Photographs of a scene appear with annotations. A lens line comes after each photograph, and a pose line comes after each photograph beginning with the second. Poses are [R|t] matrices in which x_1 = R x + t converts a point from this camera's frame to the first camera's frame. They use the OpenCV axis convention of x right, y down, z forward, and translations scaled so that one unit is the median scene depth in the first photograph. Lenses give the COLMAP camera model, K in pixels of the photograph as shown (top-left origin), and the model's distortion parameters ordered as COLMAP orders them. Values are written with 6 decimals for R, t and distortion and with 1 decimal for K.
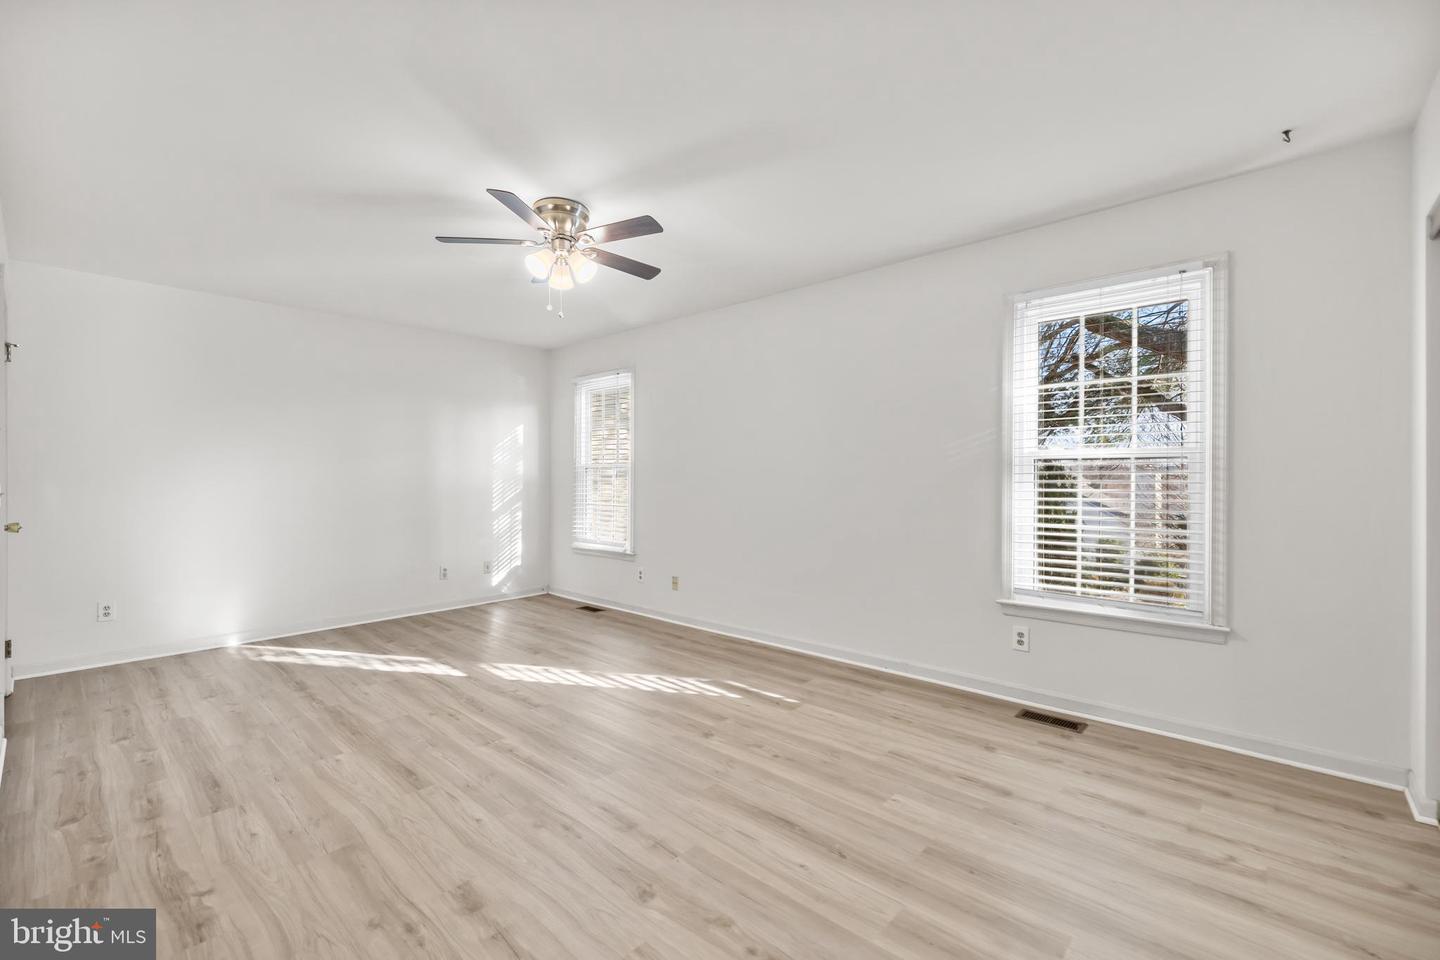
lens RADIAL K [[600.0, 0, 720.0], [0, 600.0, 480.0], [0, 0, 1]] dist [0.004547, -0.000202]
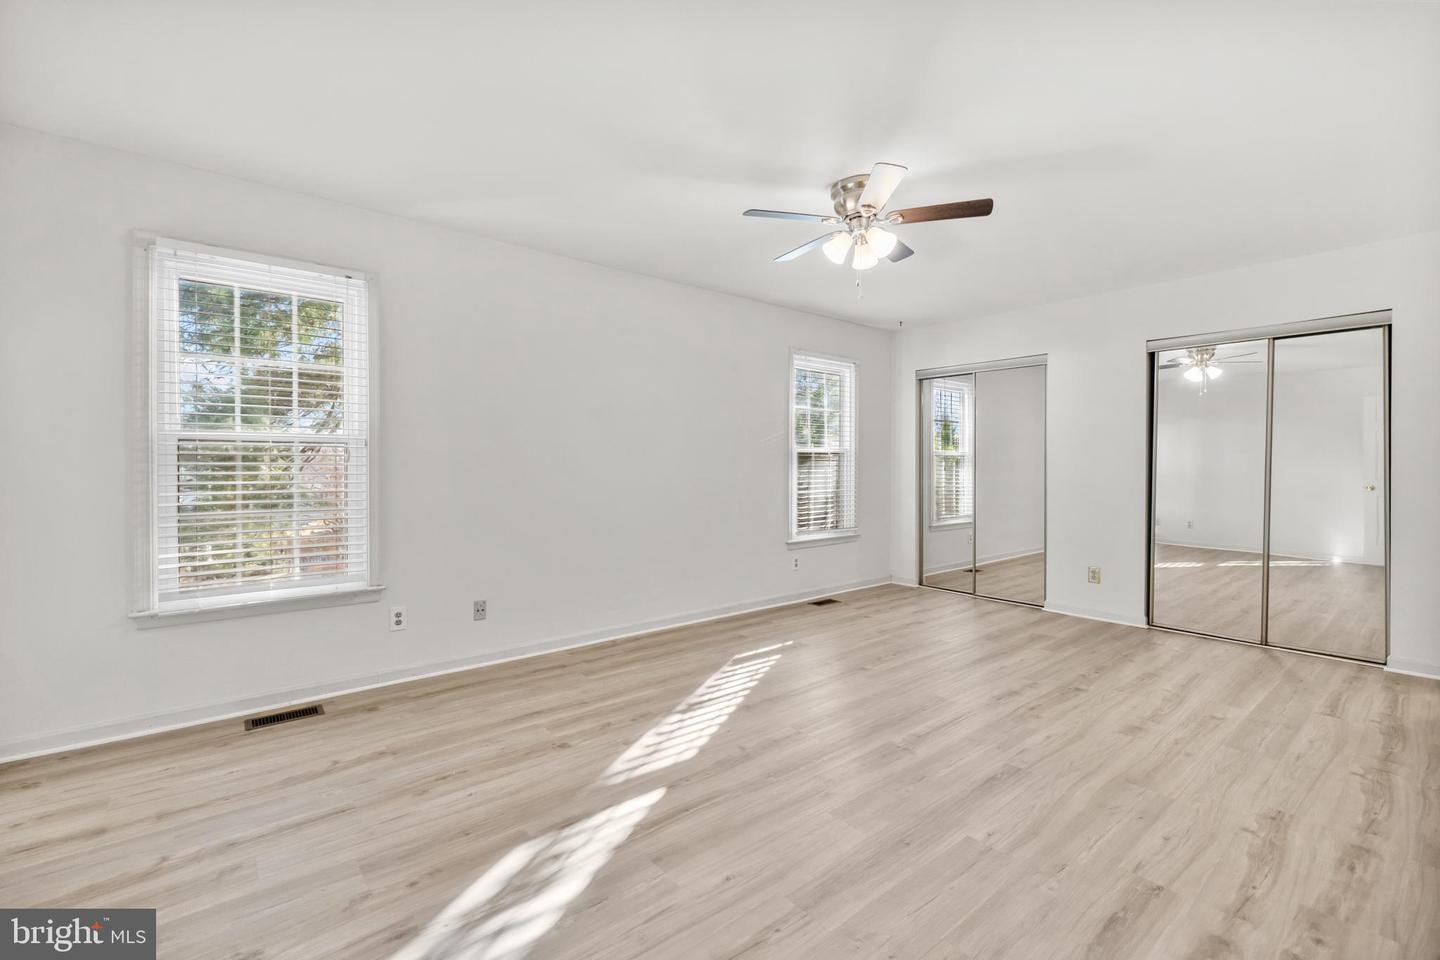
lens RADIAL K [[609.6, 0, 658.9], [0, 609.6, 507.5], [0, 0, 1]] dist [-0.000073, 0.000232]
pose [[0.194335, -0.069465, 0.978473, -1.078200], [0.000747, 0.997500, 0.070668, -0.008941], [-0.980935, -0.013003, 0.193901, 0.938547]]
